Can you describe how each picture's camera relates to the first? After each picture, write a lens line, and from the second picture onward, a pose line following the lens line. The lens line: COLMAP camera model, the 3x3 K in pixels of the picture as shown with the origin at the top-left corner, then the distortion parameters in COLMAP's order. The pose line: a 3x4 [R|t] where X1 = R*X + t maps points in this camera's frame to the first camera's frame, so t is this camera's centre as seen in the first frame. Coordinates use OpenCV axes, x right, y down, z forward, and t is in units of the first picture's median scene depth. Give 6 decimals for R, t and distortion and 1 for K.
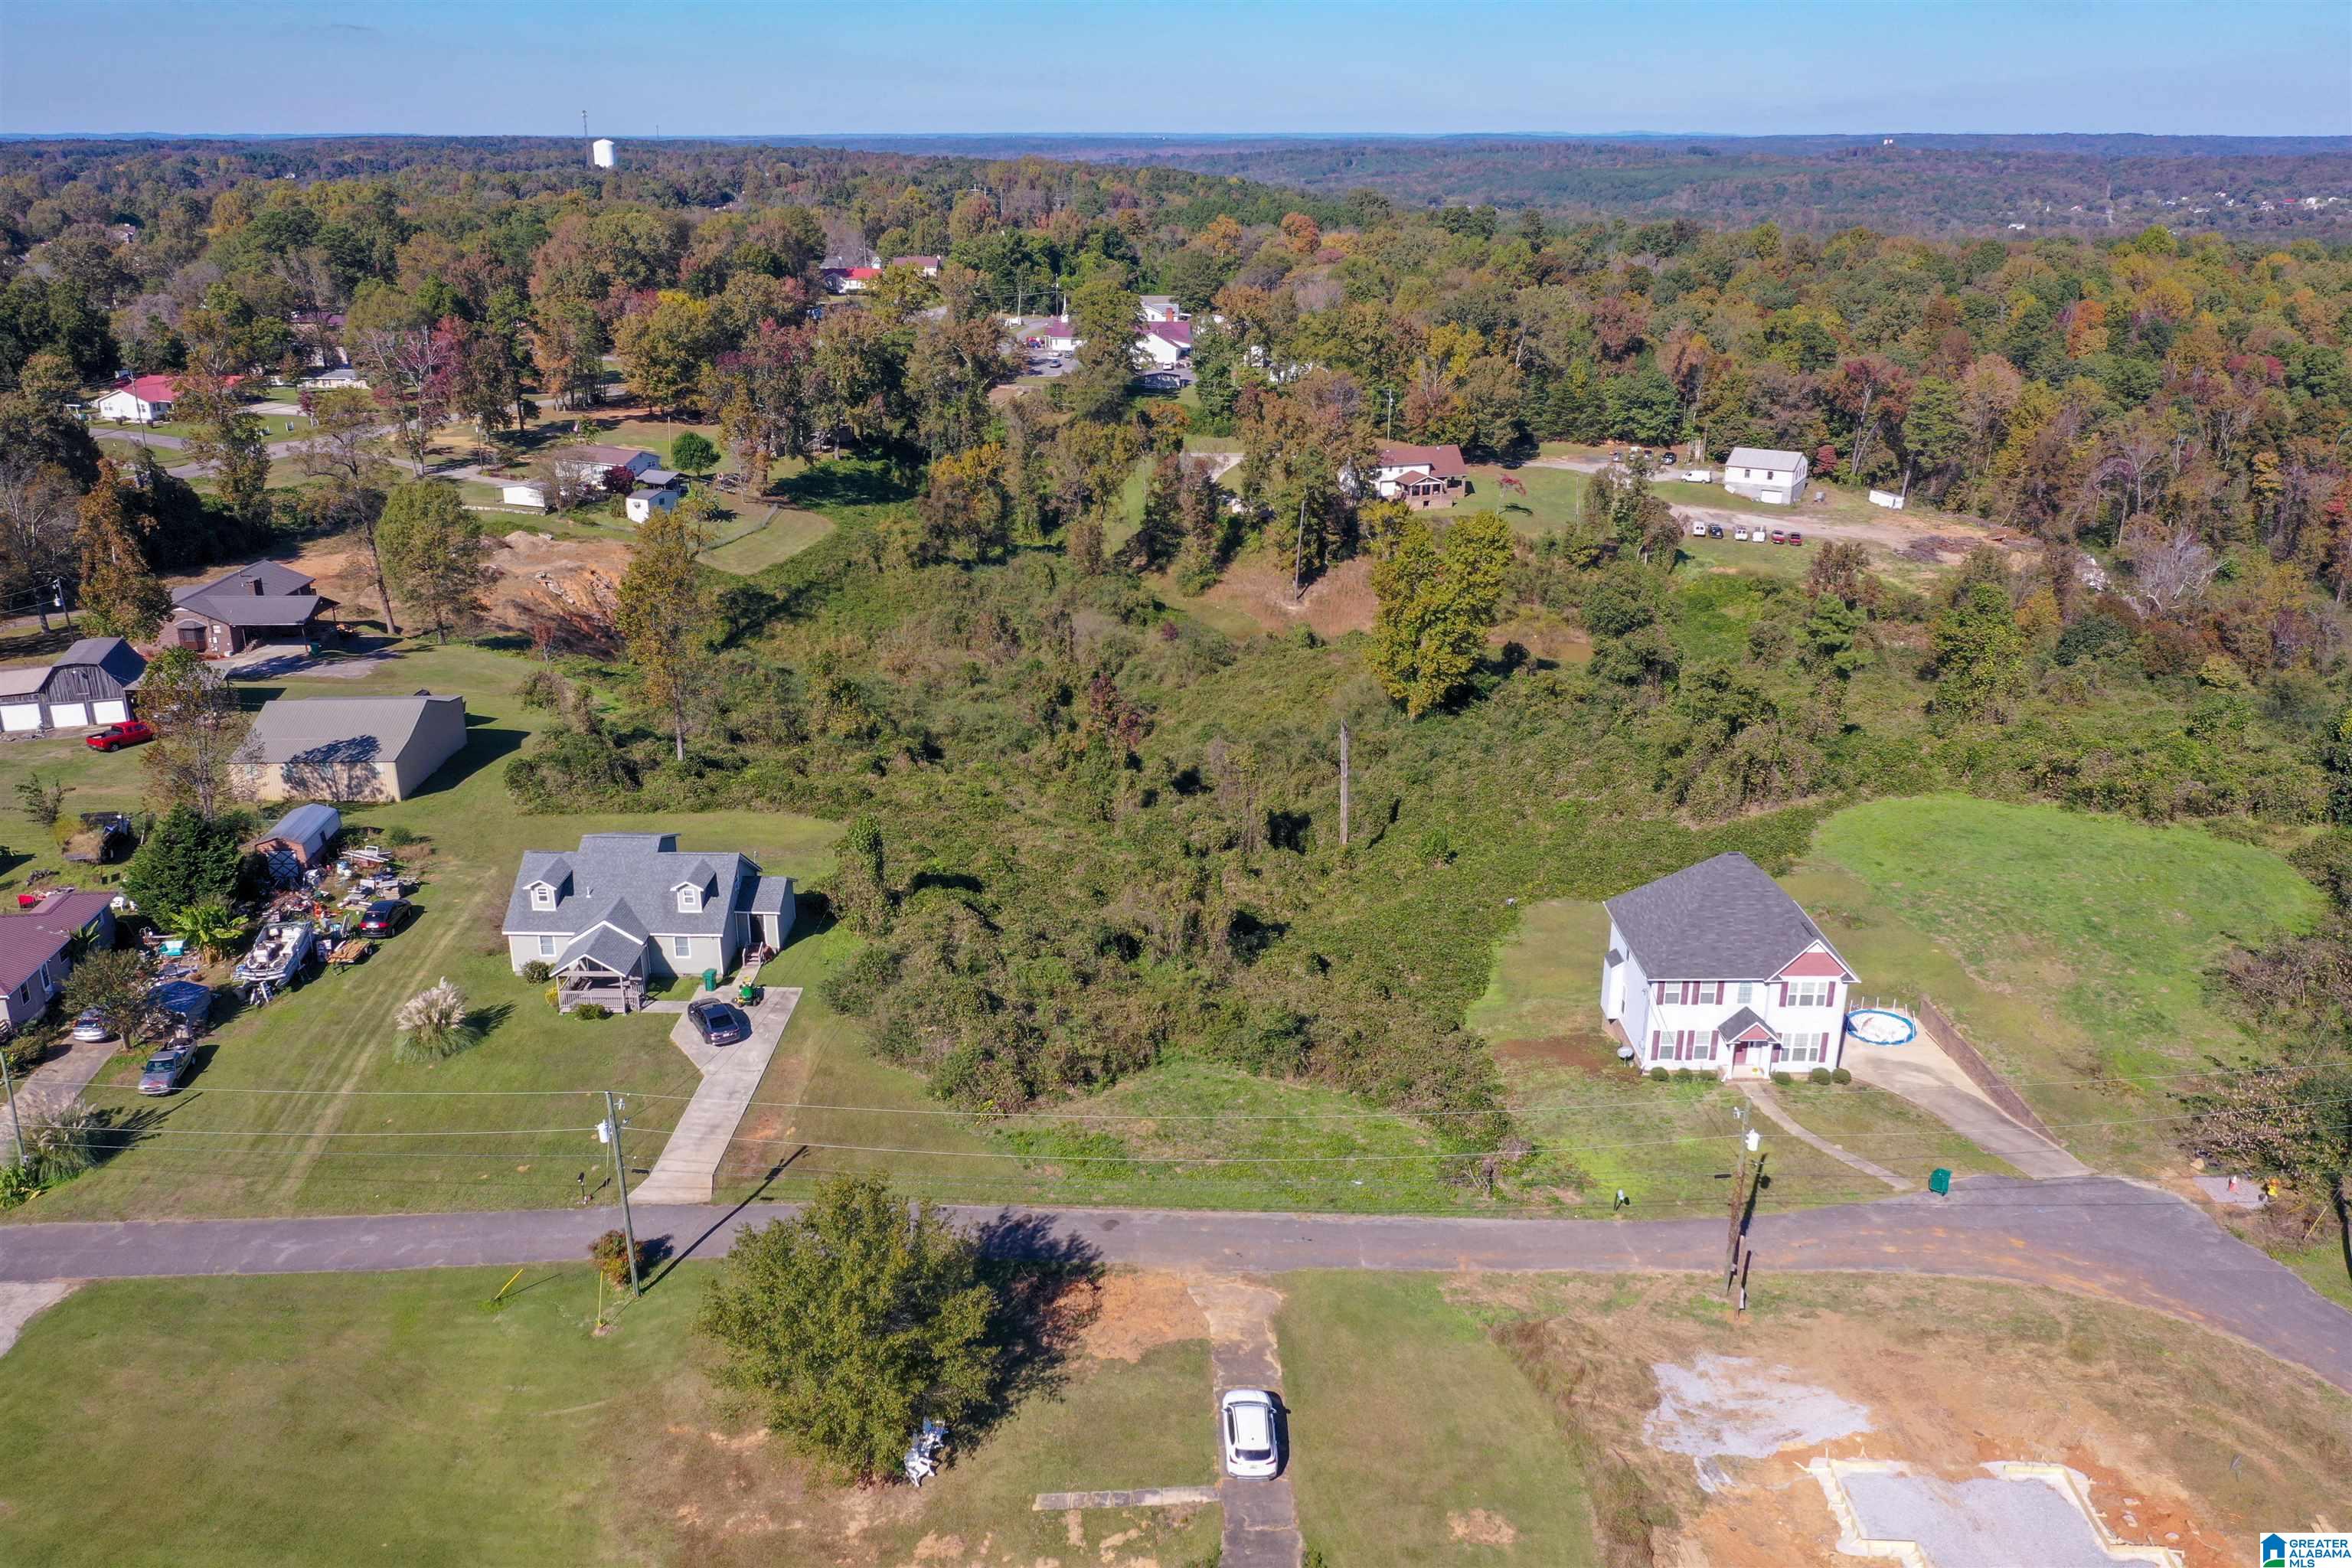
lens RADIAL K [[1841.9, 0, 1168.9], [0, 1841.9, 782.5], [0, 0, 1]] dist [-0.003478, 0.004537]
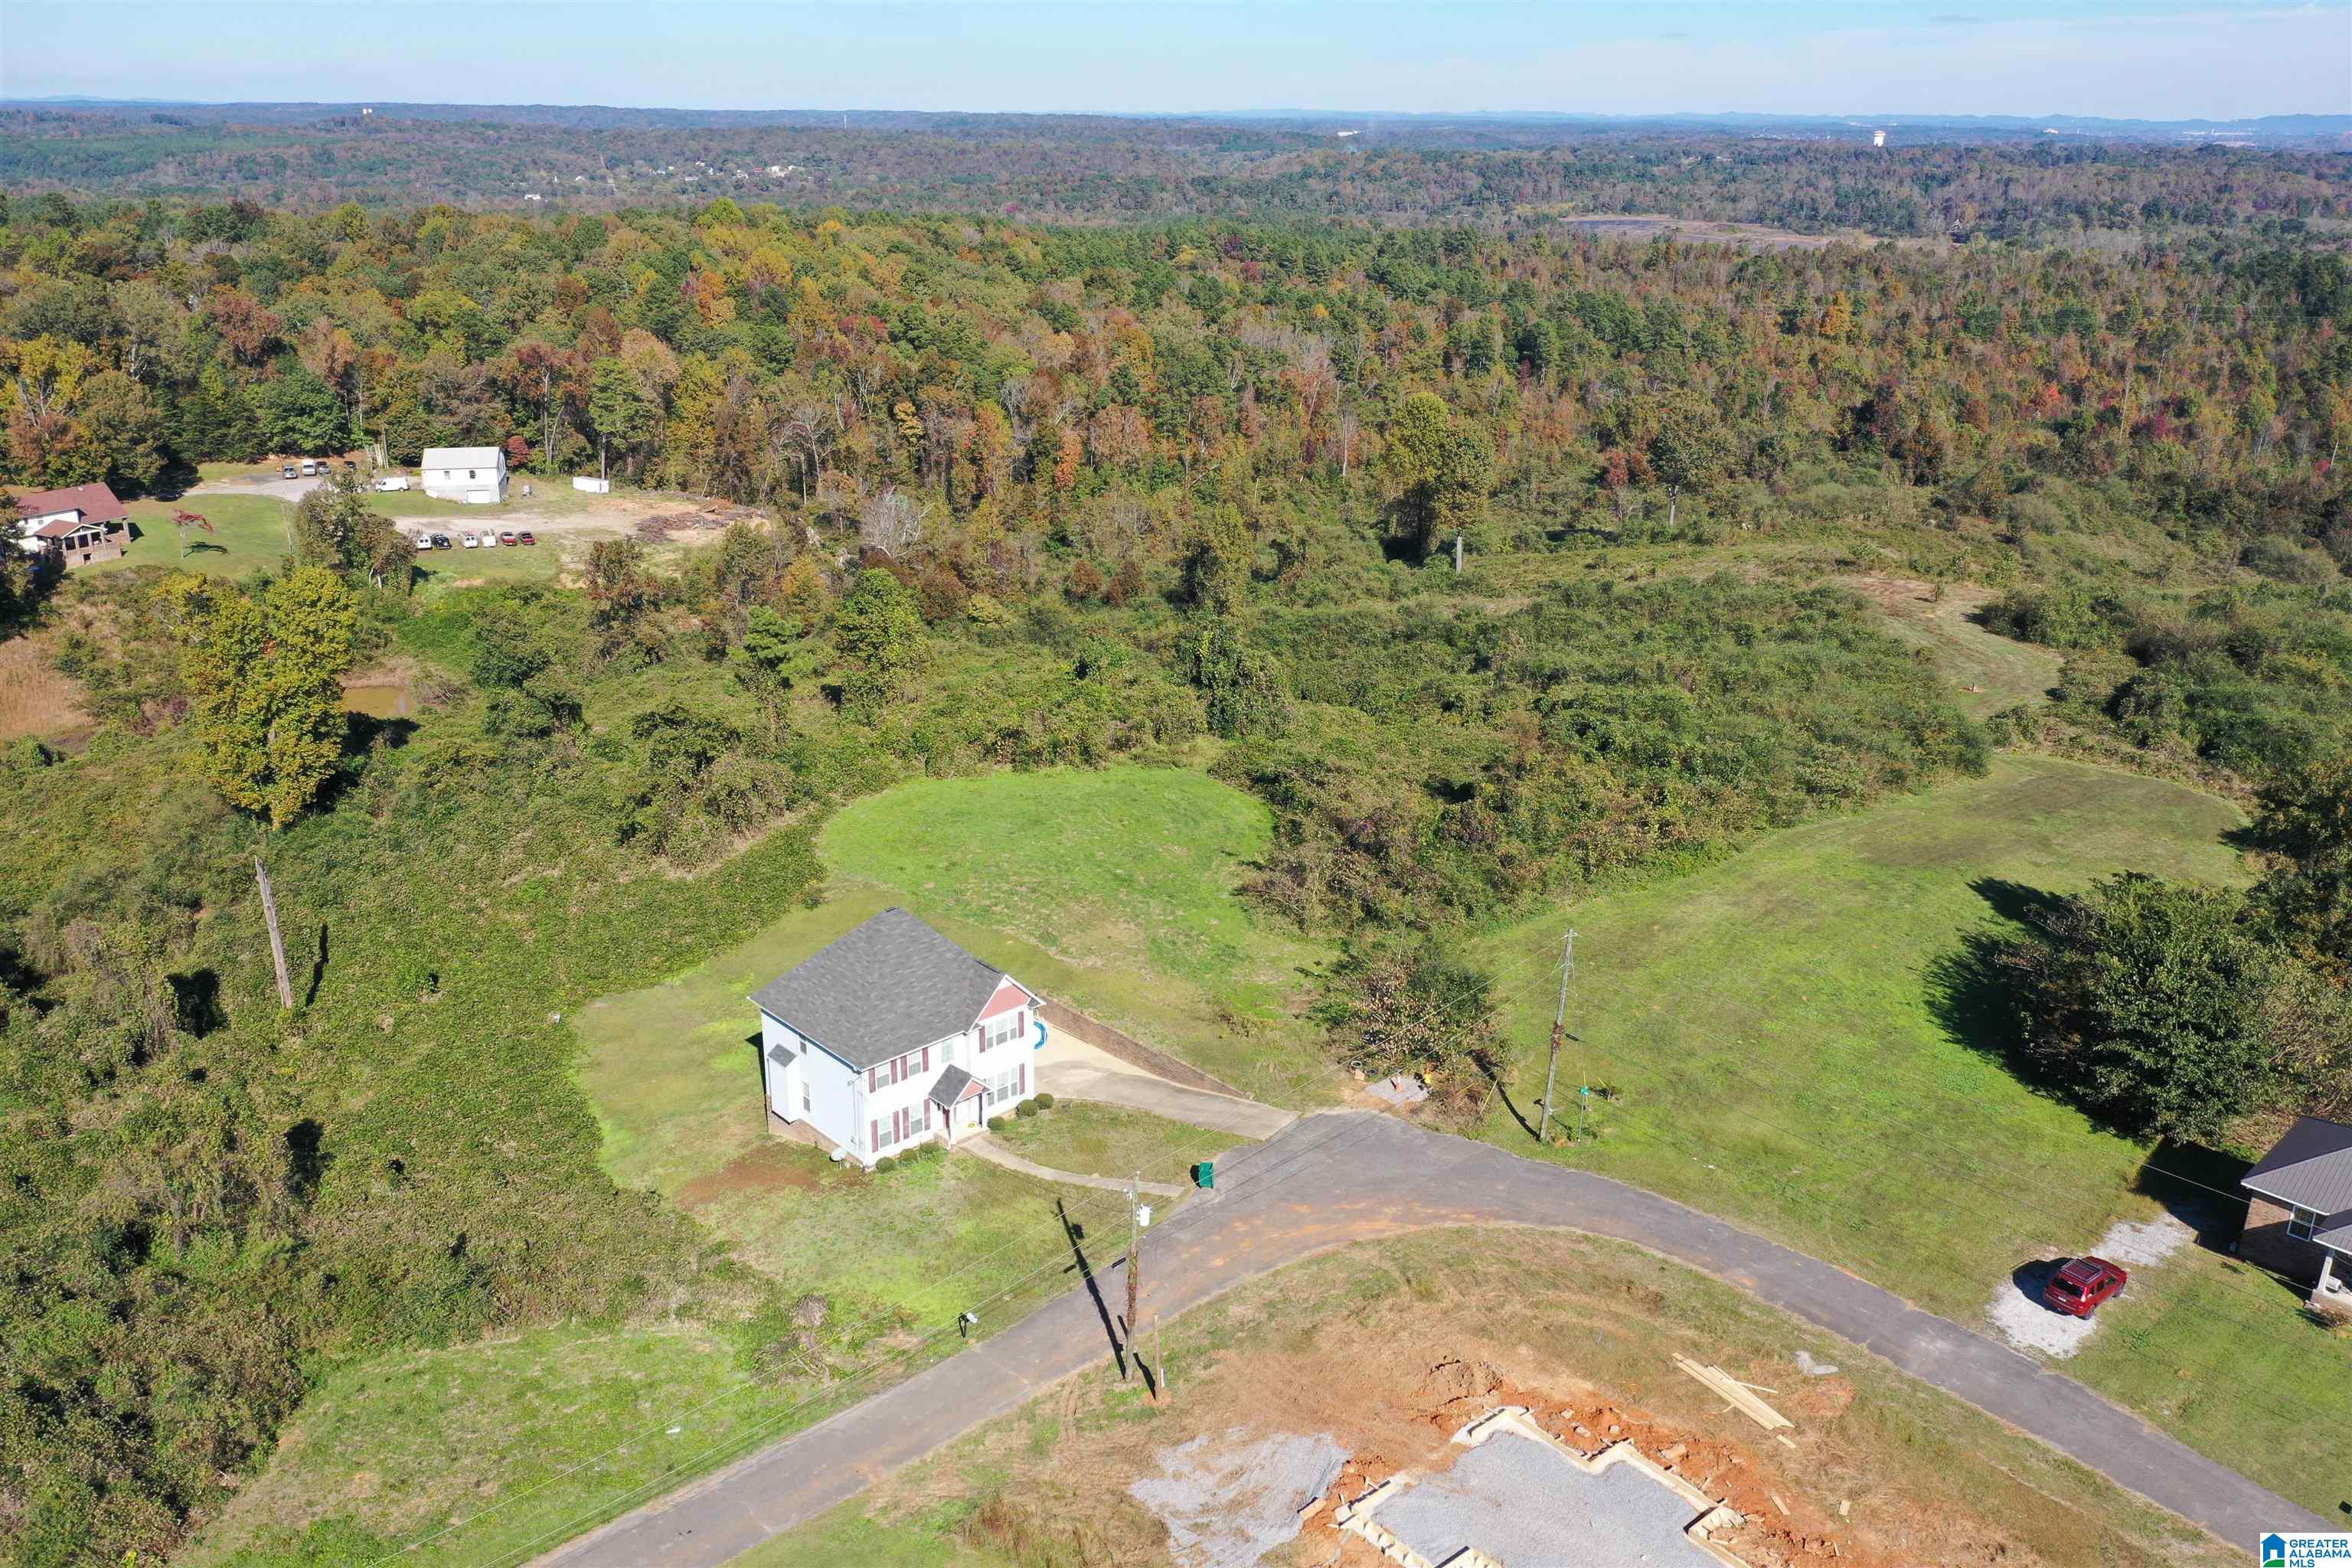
lens RADIAL K [[1854.0, 0, 1165.7], [0, 1854.0, 783.9], [0, 0, 1]] dist [-0.004561, 0.006784]
pose [[0.737003, -0.221513, 0.638560, -0.071037], [0.212975, 0.972751, 0.091635, -0.032171], [-0.641458, 0.068462, 0.764097, 0.077811]]
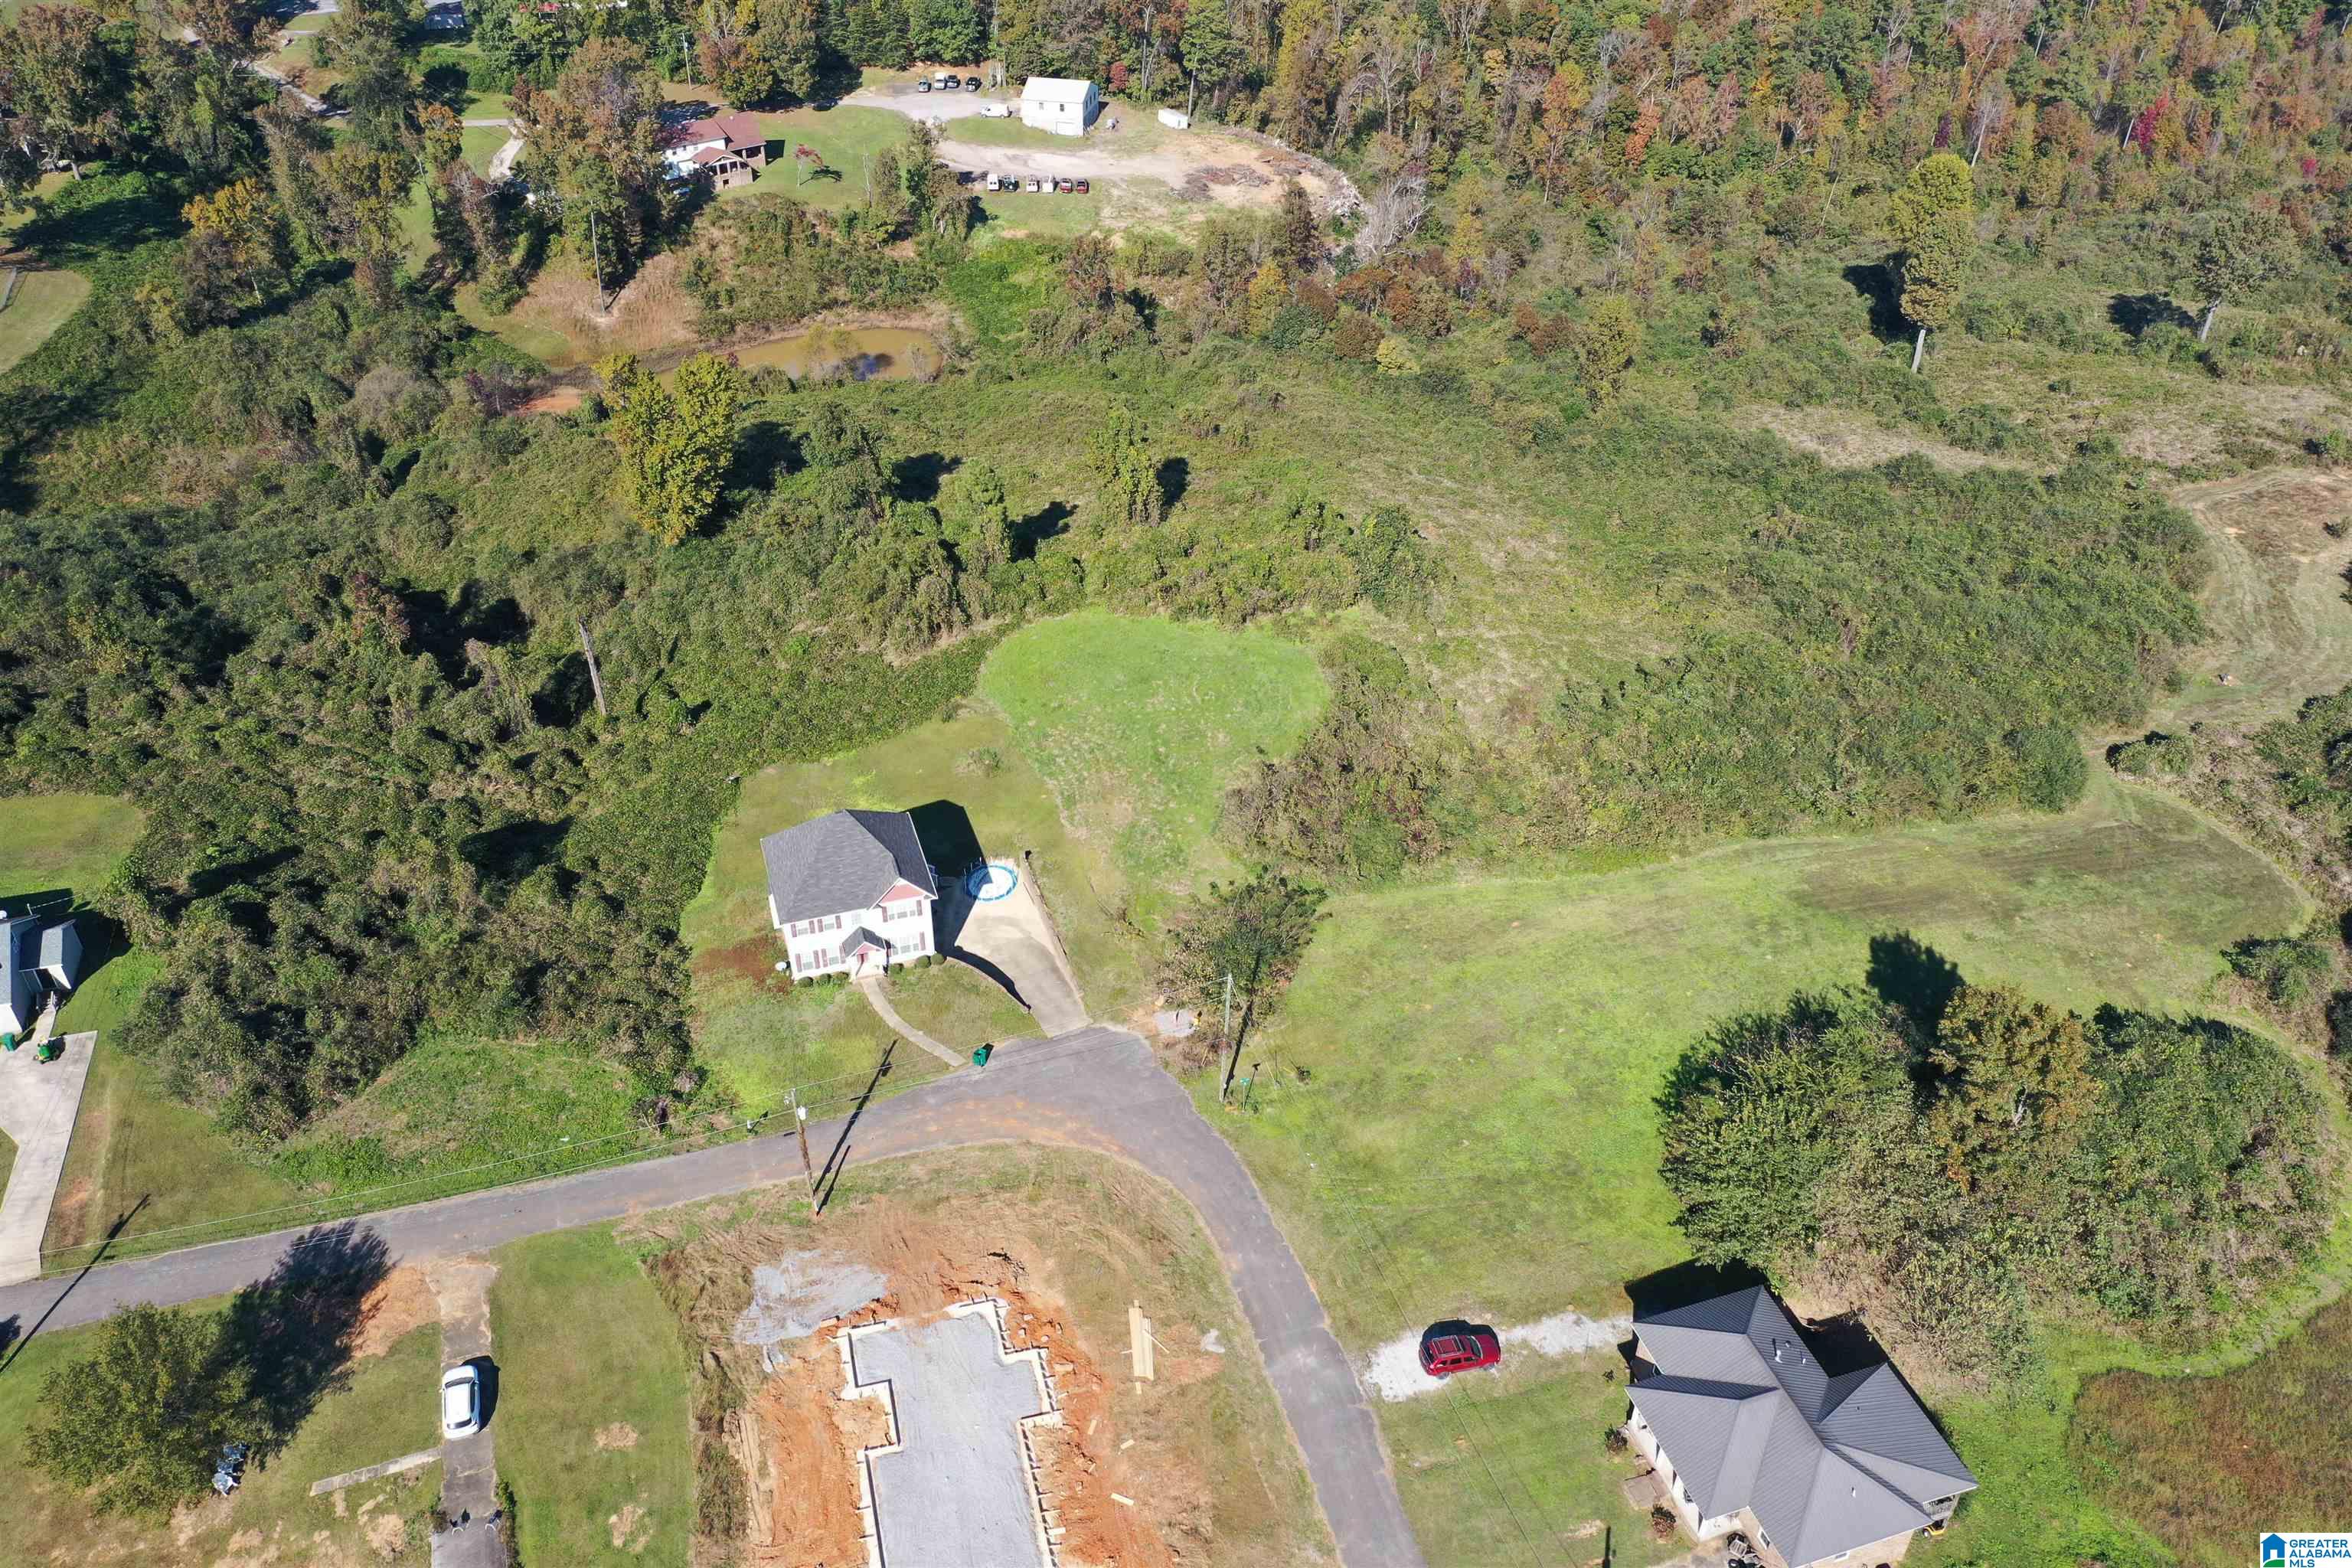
lens RADIAL K [[1843.8, 0, 1166.7], [0, 1843.8, 791.3], [0, 0, 1]] dist [-0.012040, 0.010318]
pose [[0.955275, -0.171931, 0.240600, 0.087683], [0.095990, 0.949842, 0.297635, -0.139182], [-0.279705, -0.261228, 0.923864, -0.110680]]
